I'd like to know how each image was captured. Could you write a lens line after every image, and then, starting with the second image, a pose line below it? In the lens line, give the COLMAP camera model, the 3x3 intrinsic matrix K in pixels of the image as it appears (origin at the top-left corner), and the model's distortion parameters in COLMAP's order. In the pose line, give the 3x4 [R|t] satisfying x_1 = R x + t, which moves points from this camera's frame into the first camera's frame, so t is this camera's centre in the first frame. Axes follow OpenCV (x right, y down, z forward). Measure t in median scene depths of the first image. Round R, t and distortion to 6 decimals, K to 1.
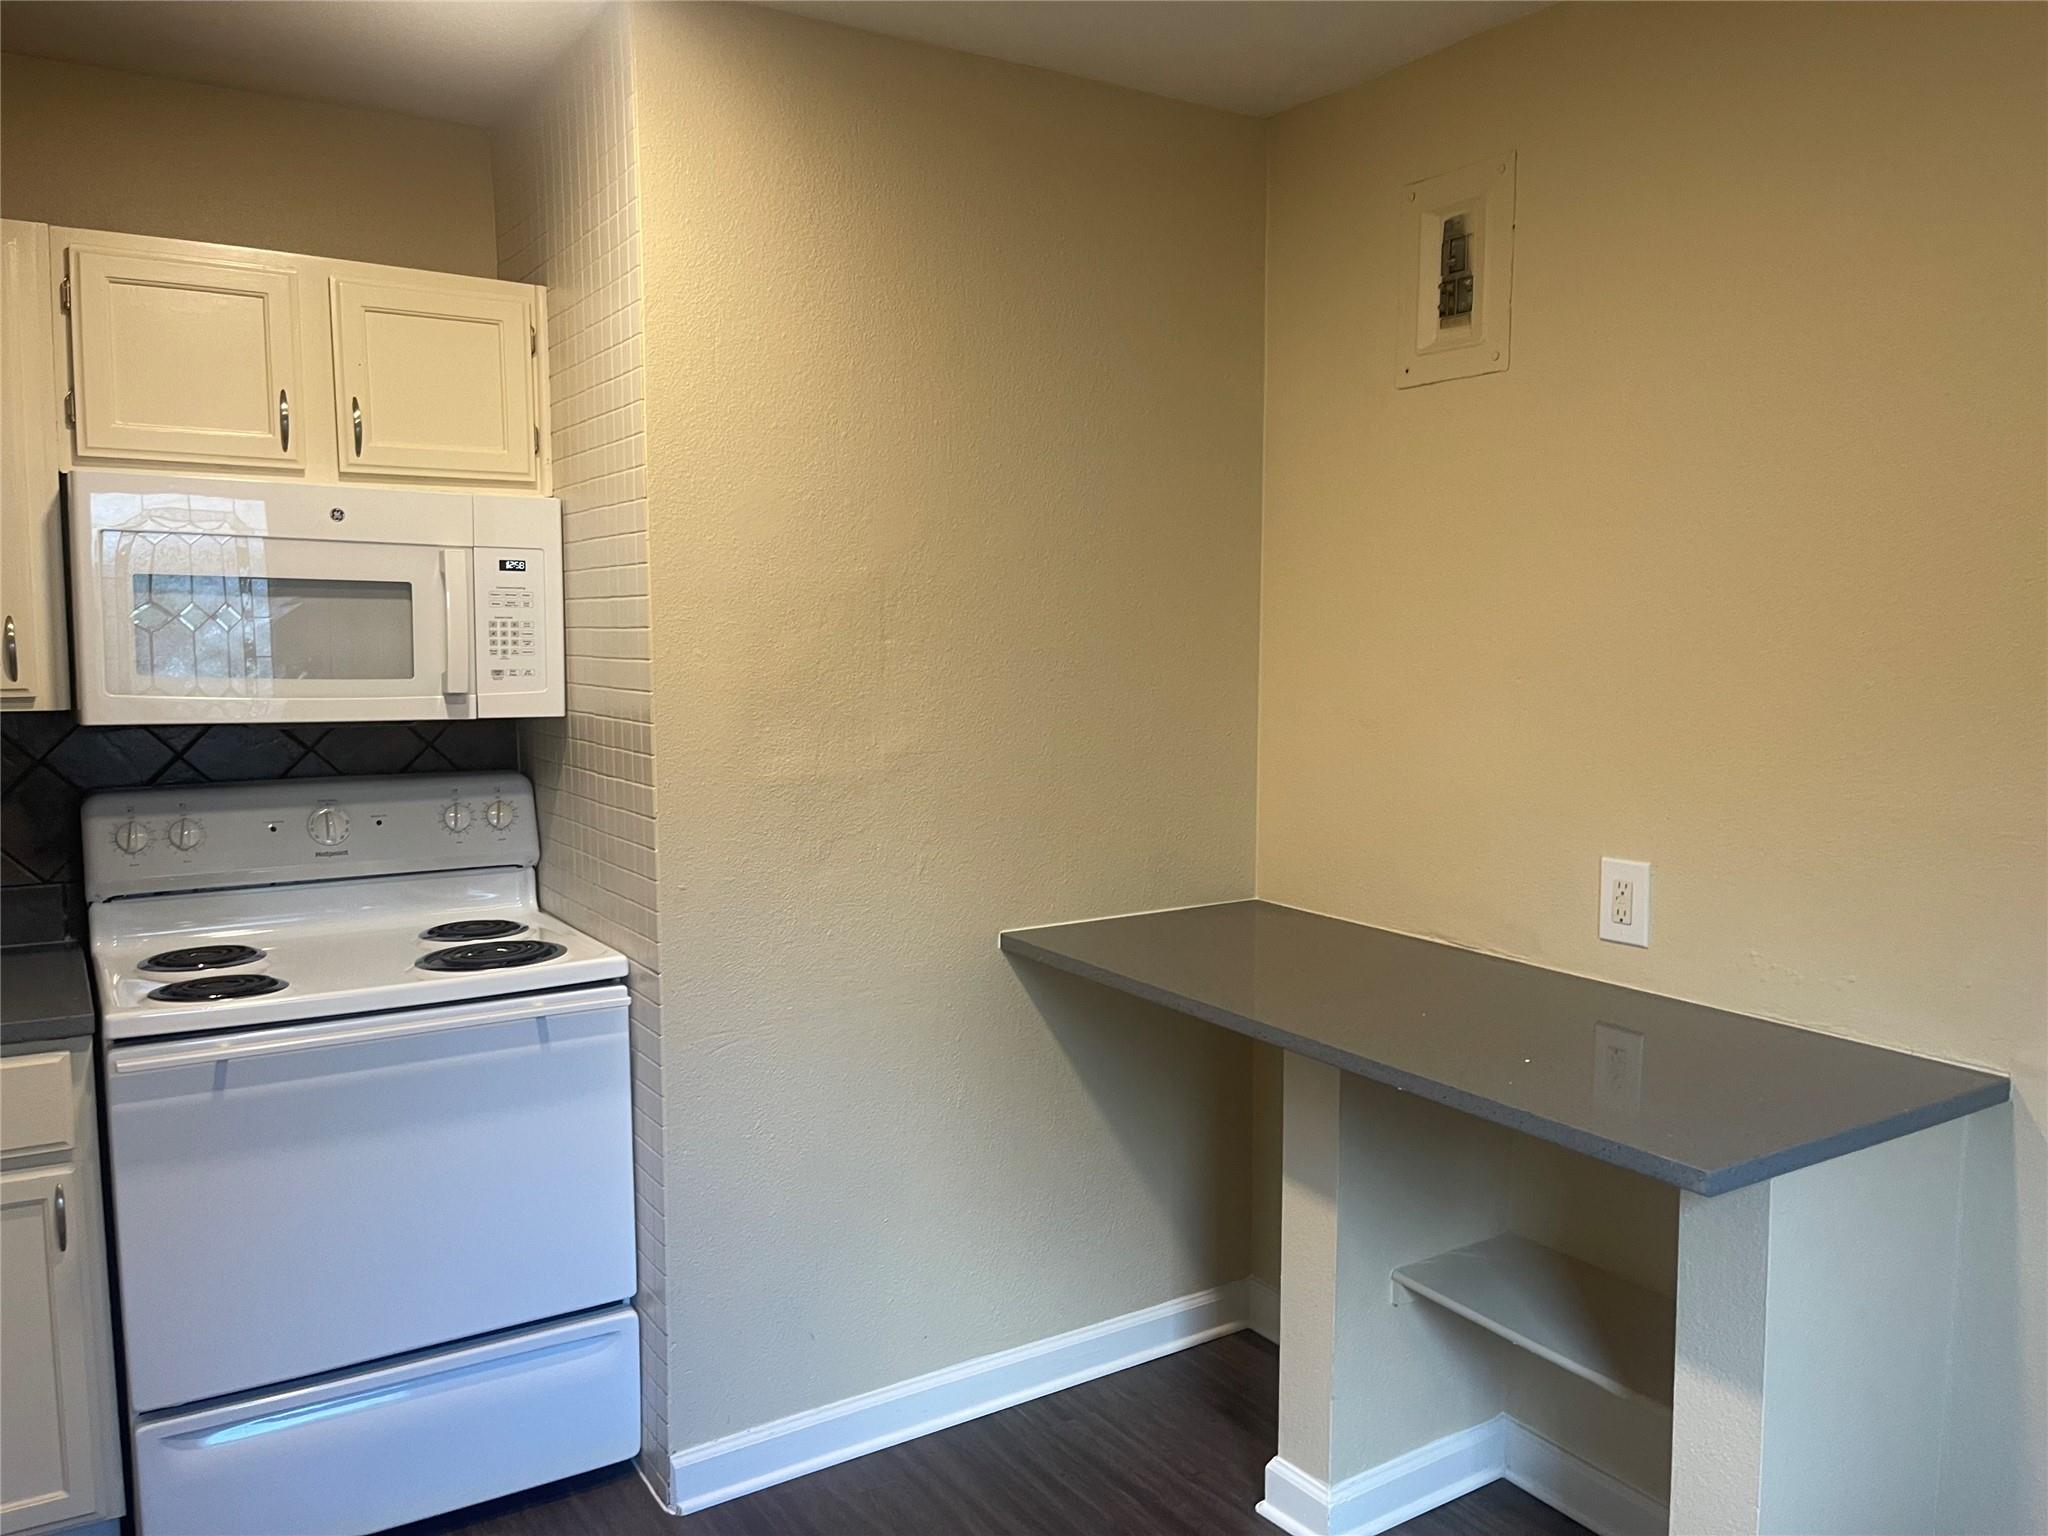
lens RADIAL K [[1561.2, 0, 1028.3], [0, 1561.2, 783.4], [0, 0, 1]] dist [0.074129, -0.079809]
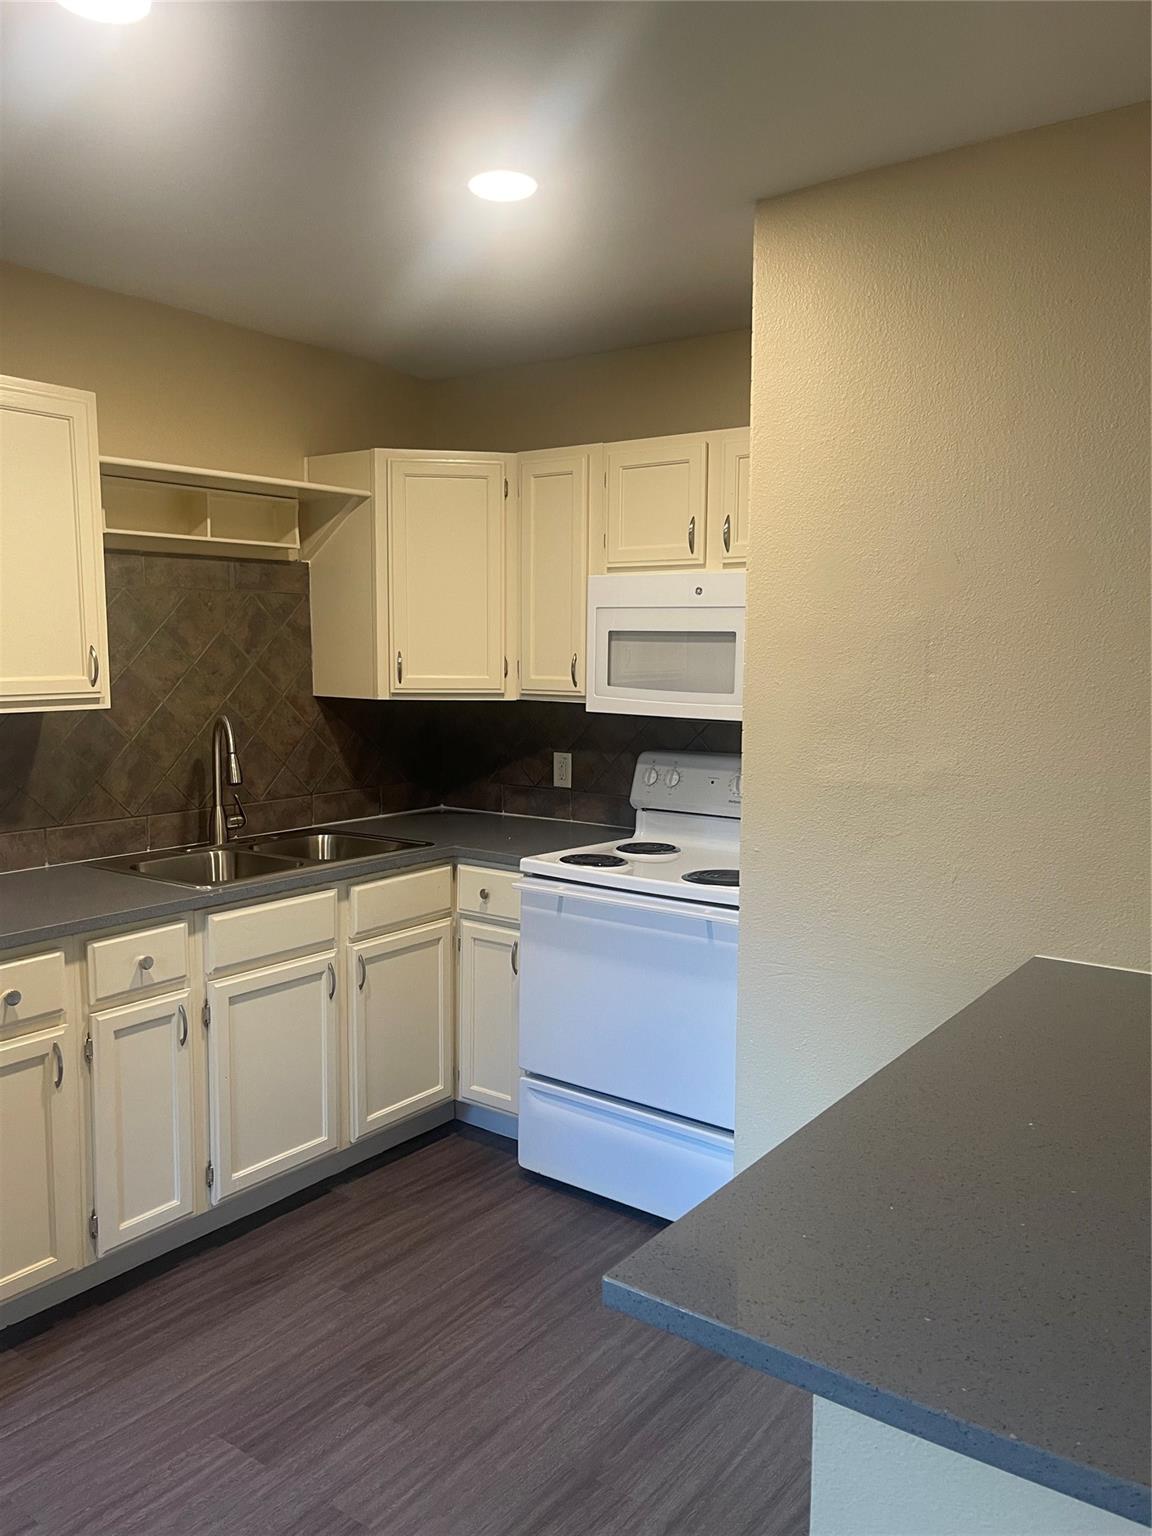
lens RADIAL K [[1159.7, 0, 561.3], [0, 1159.7, 773.5], [0, 0, 1]] dist [0.076276, -0.085037]
pose [[0.352955, 0.102658, -0.929992, 0.645774], [-0.101712, 0.992282, 0.070932, -0.054537], [0.930096, 0.069556, 0.360672, 0.452730]]
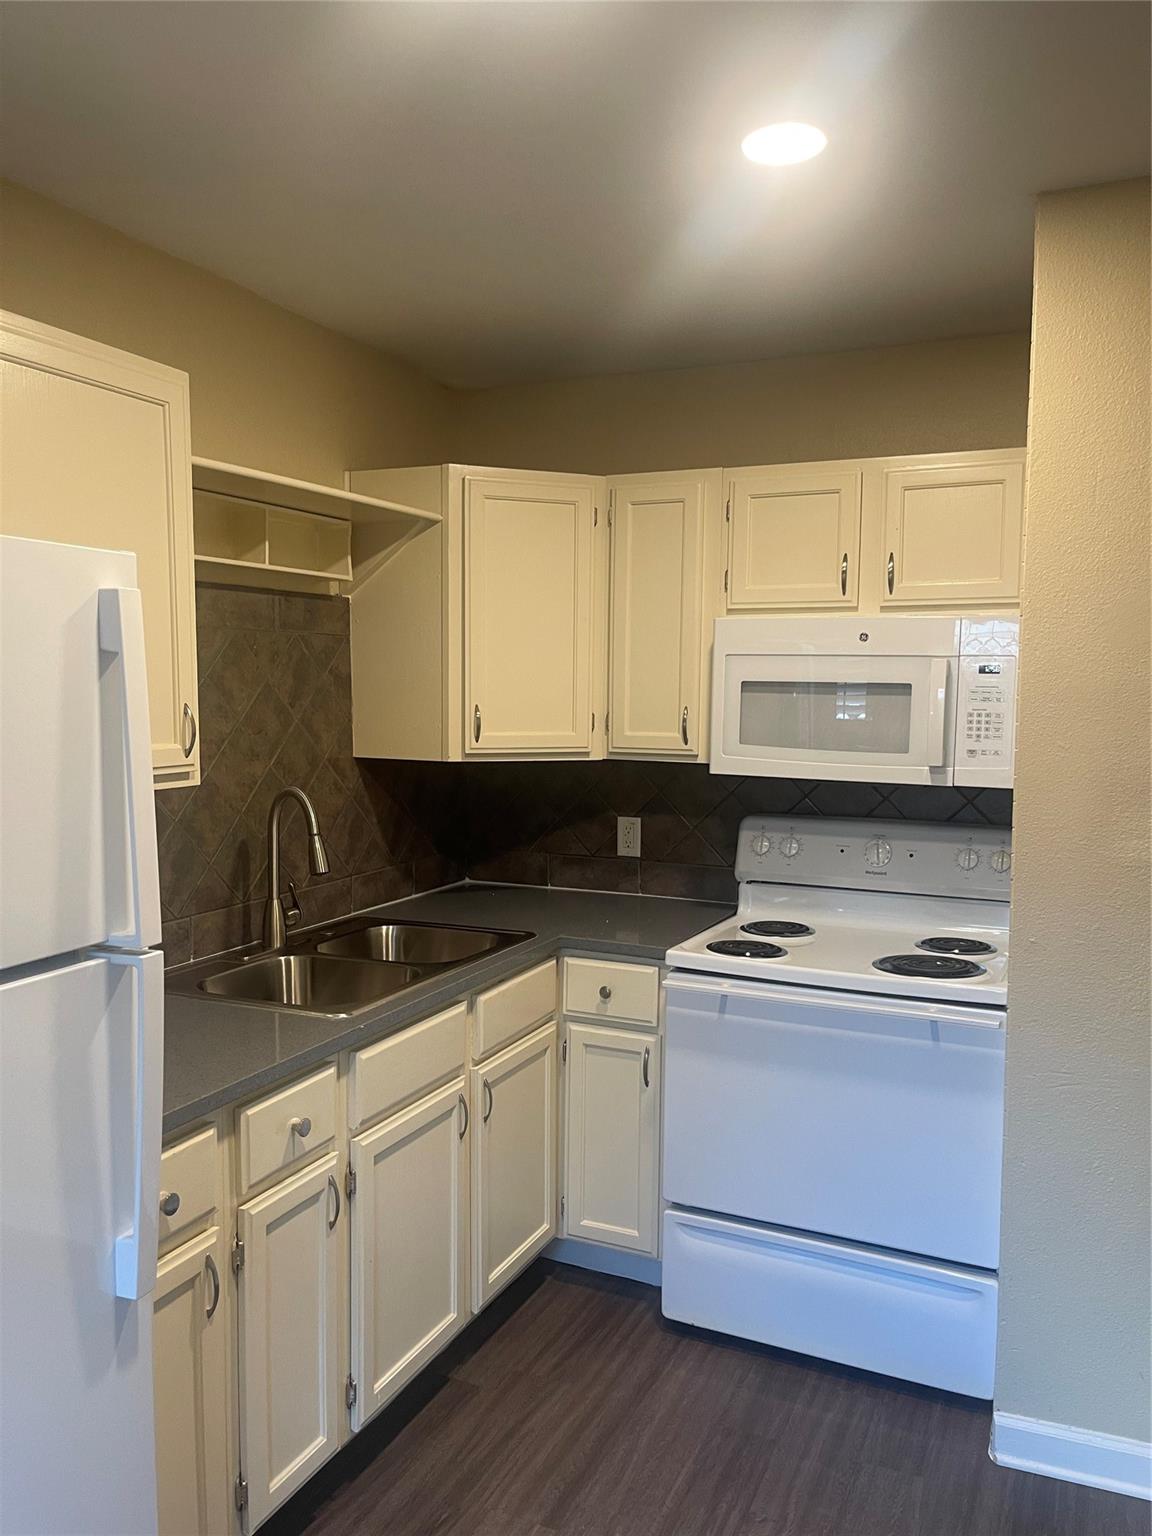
lens RADIAL K [[1157.8, 0, 575.0], [0, 1157.8, 779.1], [0, 0, 1]] dist [0.064759, -0.080083]
pose [[0.545299, 0.069680, -0.835341, 0.308385], [-0.093136, 0.995405, 0.022234, -0.041716], [0.833052, 0.065677, 0.549283, 0.214826]]
